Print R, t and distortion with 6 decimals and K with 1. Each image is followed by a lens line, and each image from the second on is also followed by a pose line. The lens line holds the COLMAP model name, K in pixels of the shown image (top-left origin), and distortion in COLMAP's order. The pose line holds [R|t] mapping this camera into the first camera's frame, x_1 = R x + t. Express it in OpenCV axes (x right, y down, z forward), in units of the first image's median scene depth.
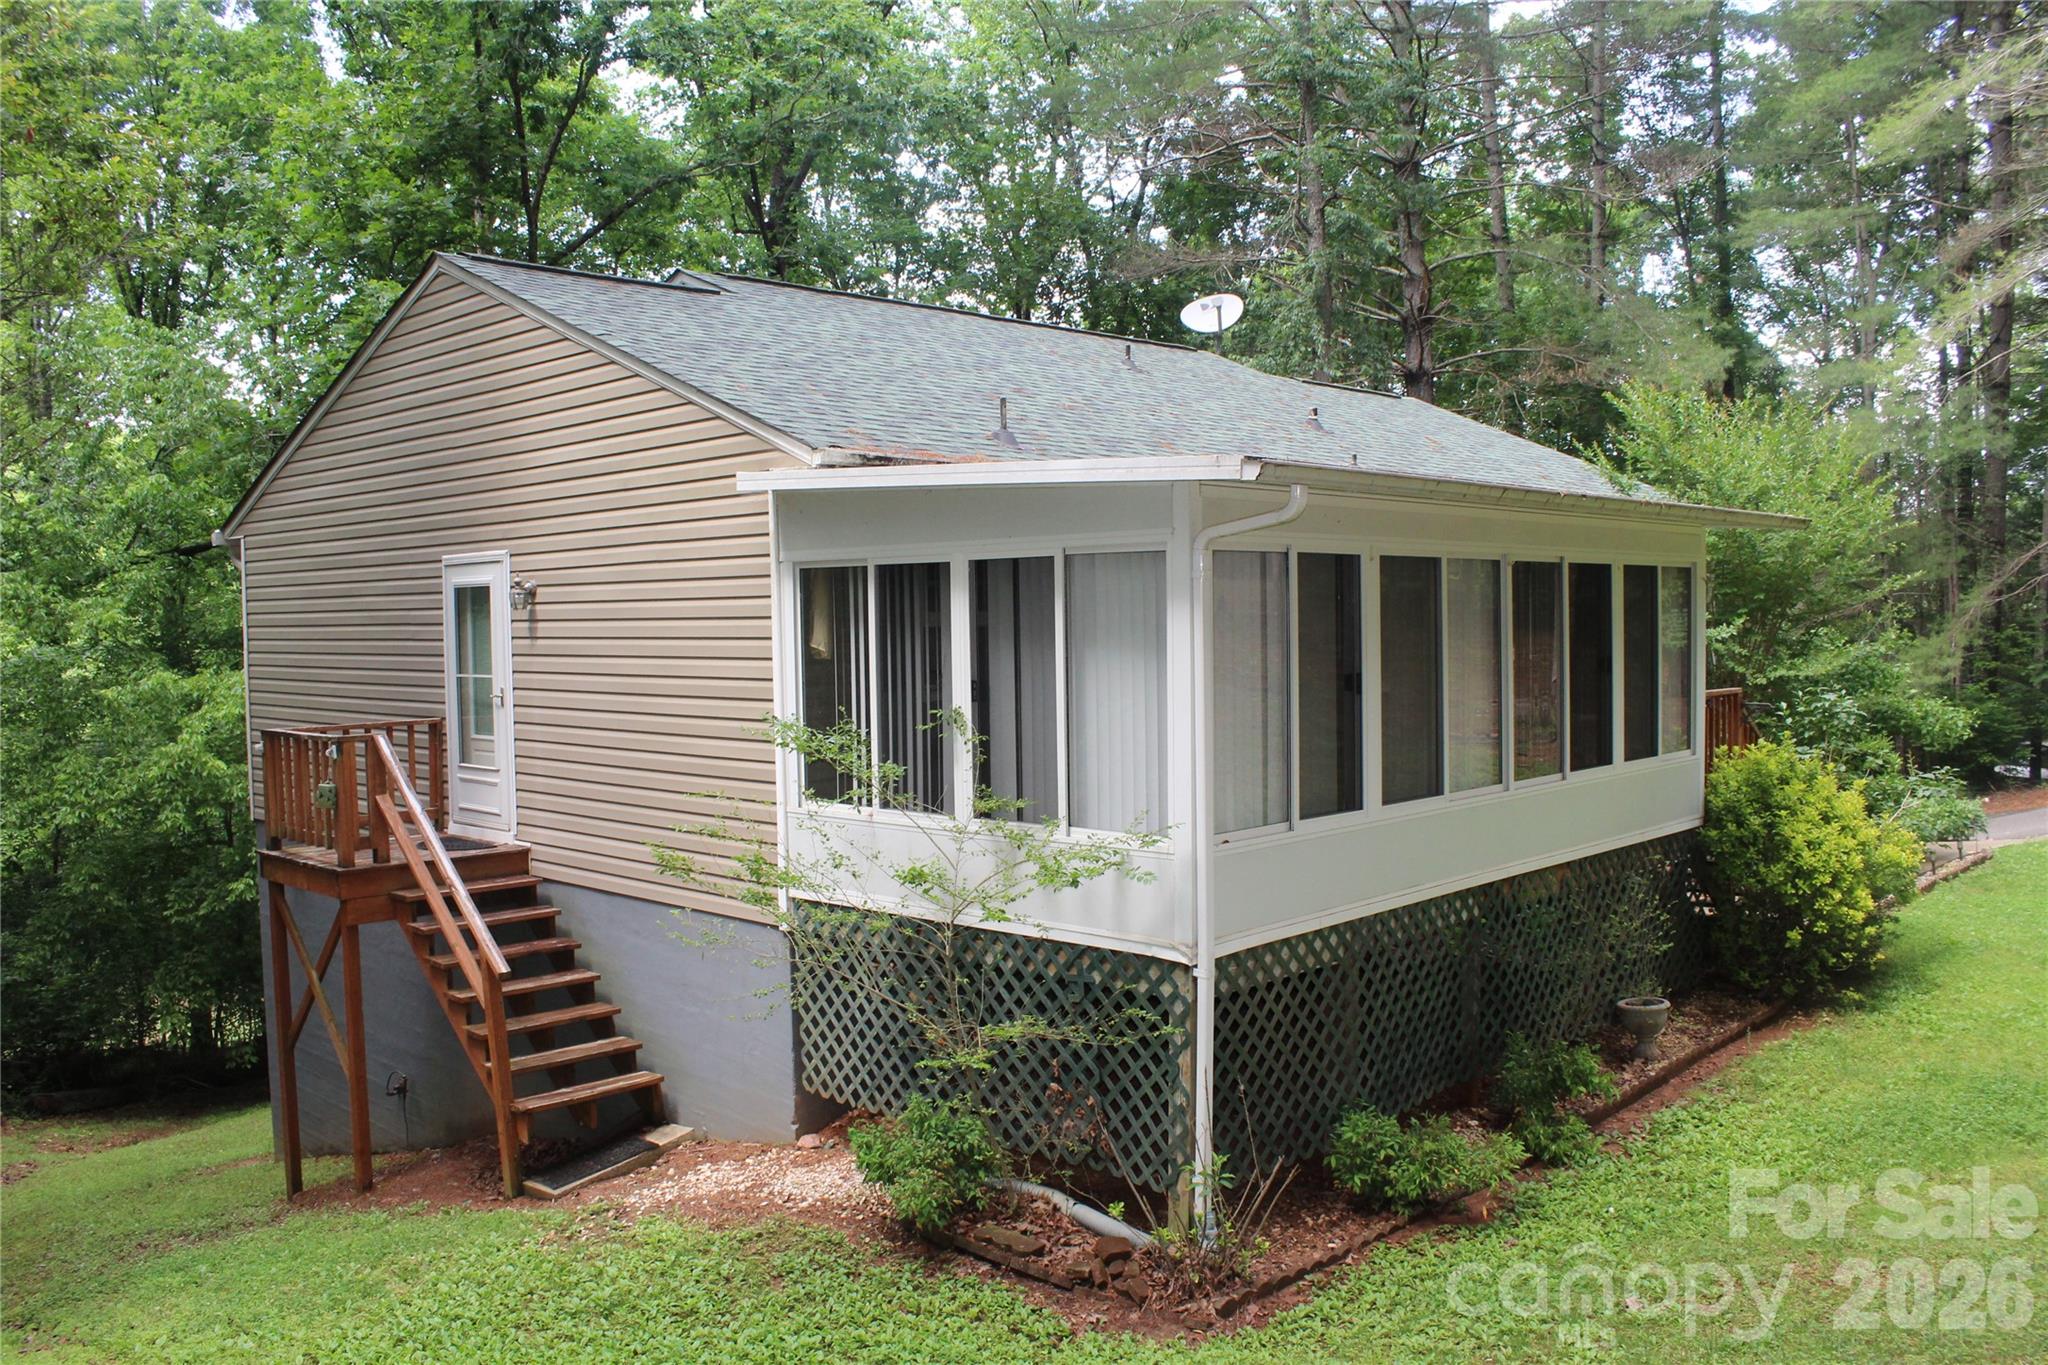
lens RADIAL K [[1682.4, 0, 1019.8], [0, 1682.4, 689.4], [0, 0, 1]] dist [-0.143895, 0.099330]
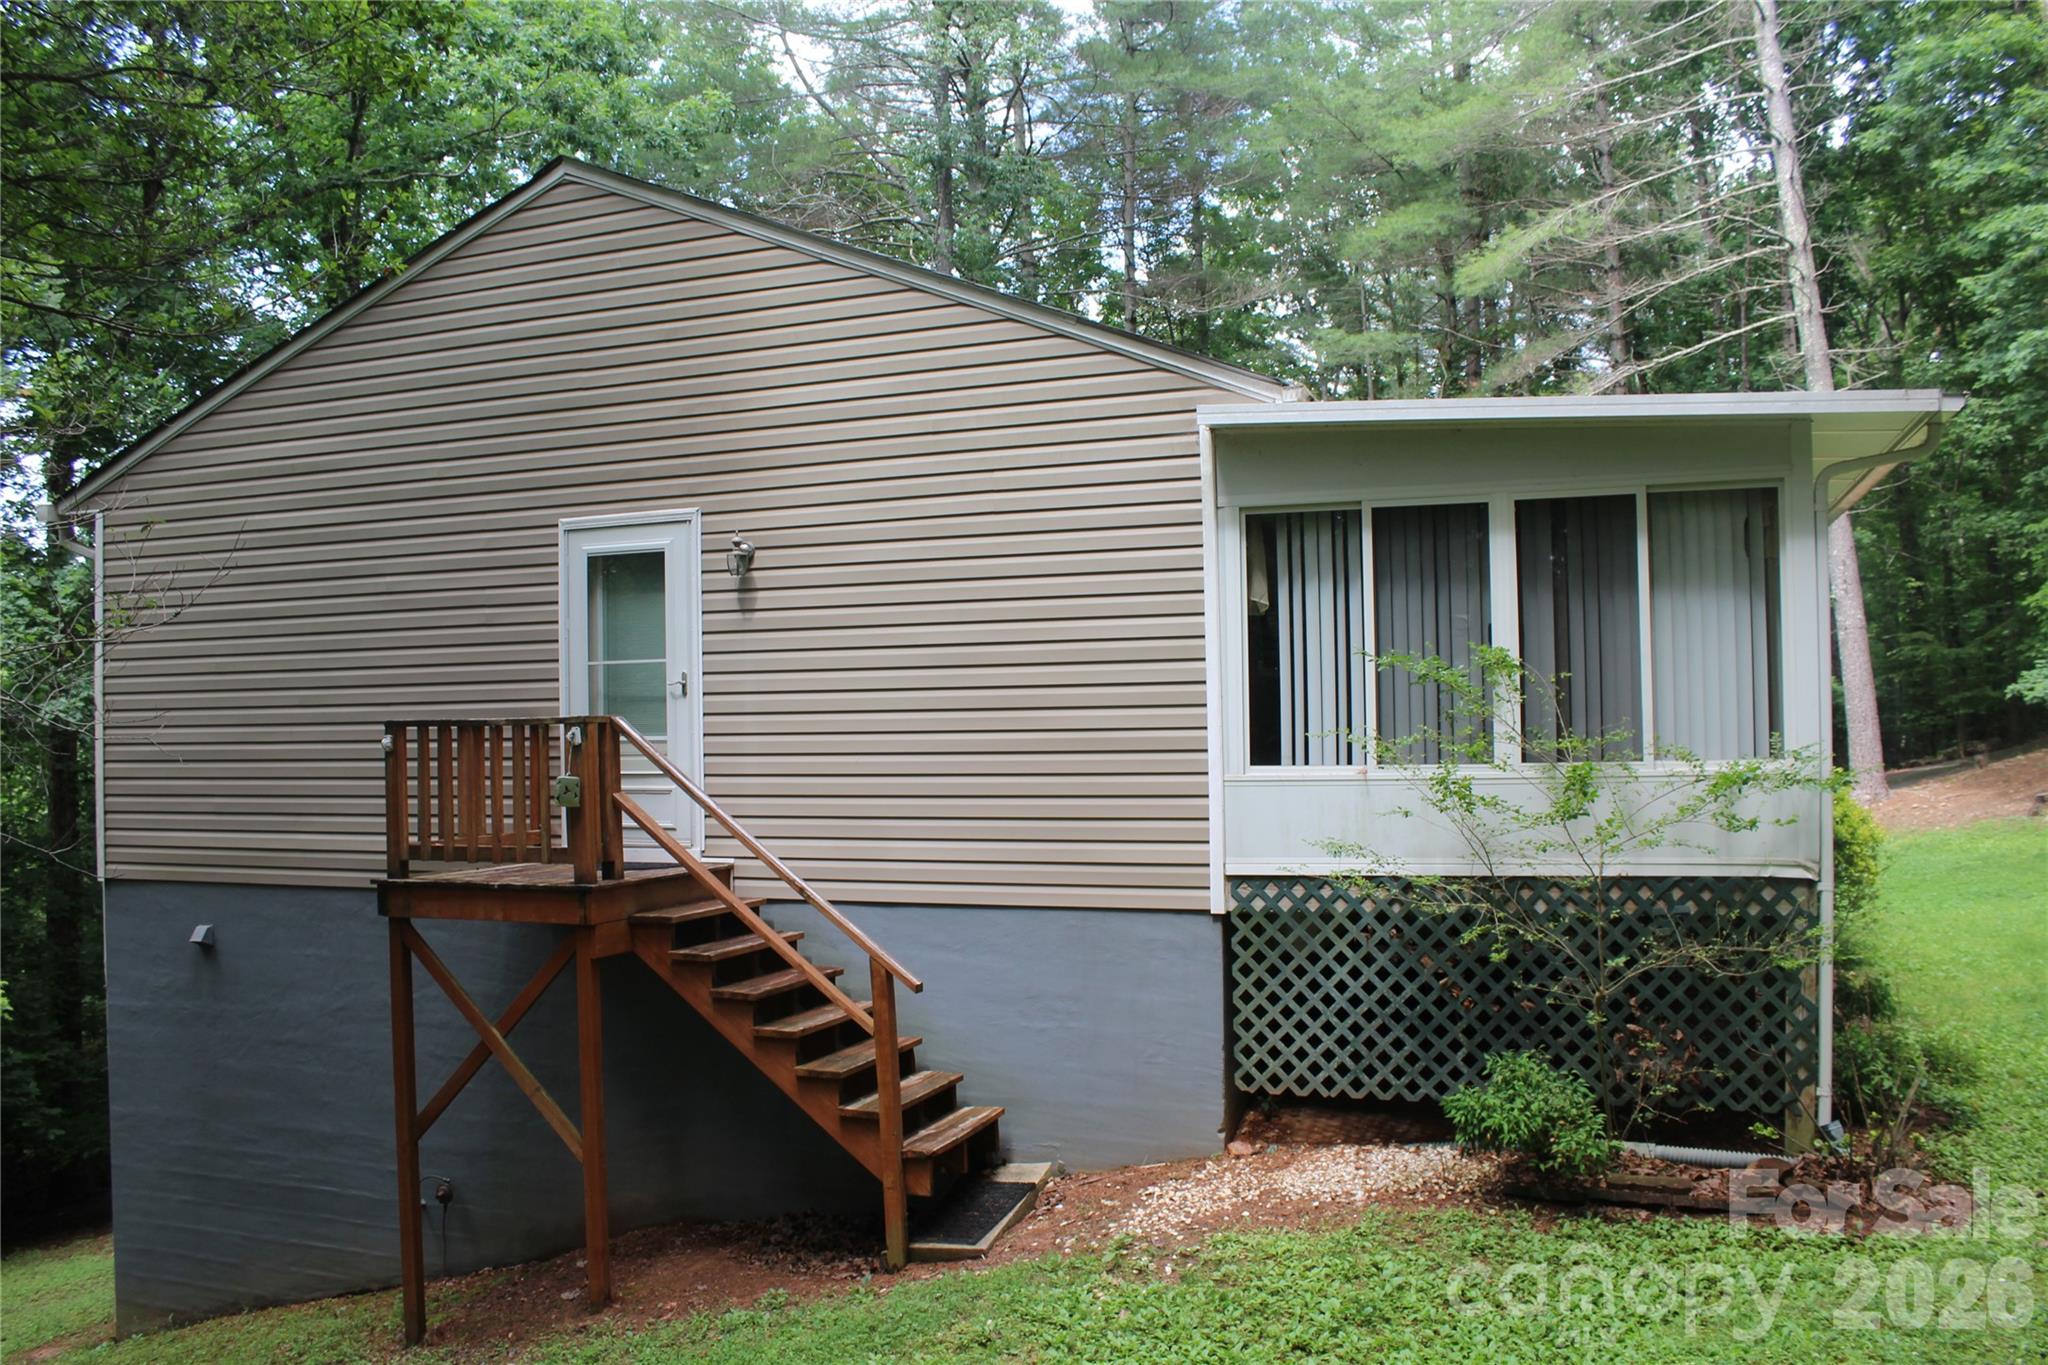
lens RADIAL K [[1682.4, 0, 1022.3], [0, 1682.4, 684.8], [0, 0, 1]] dist [-0.143895, 0.099330]
pose [[0.912858, 0.011846, 0.408104, -0.615774], [0.020811, 0.996929, -0.075490, 0.088185], [-0.407746, 0.077405, 0.909809, 0.213530]]
